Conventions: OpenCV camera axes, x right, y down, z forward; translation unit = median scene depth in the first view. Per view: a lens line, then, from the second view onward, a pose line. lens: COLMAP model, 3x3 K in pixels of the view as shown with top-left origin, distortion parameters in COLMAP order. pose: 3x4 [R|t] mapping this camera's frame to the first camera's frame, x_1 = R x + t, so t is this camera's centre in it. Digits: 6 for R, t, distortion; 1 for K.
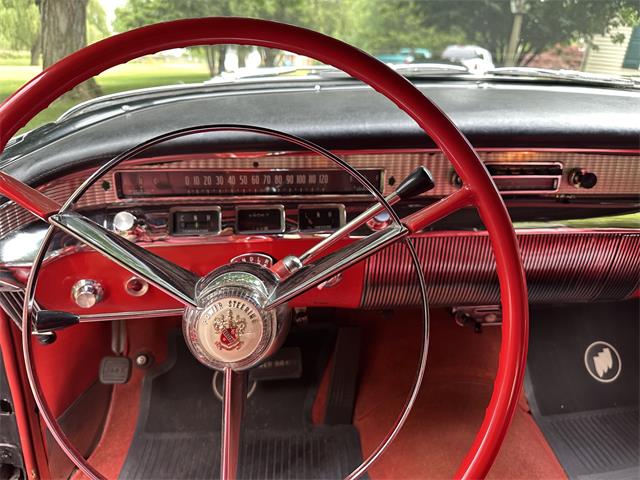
lens RADIAL K [[462.3, 0, 320.0], [0, 462.3, 240.0], [0, 0, 1]] dist [0.055374, -0.074376]
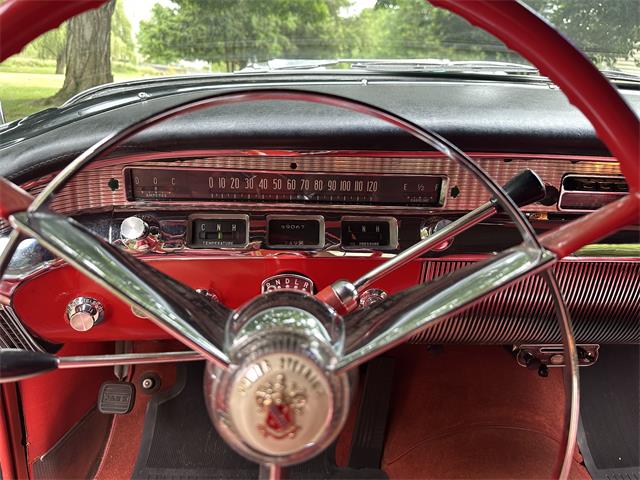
lens RADIAL K [[462.3, 0, 320.0], [0, 462.3, 240.0], [0, 0, 1]] dist [0.055374, -0.074376]
pose [[0.998957, 0.037946, -0.025396, -0.064774], [-0.038710, 0.998790, -0.030317, -0.006906], [0.024214, 0.031269, 0.999218, 0.175464]]
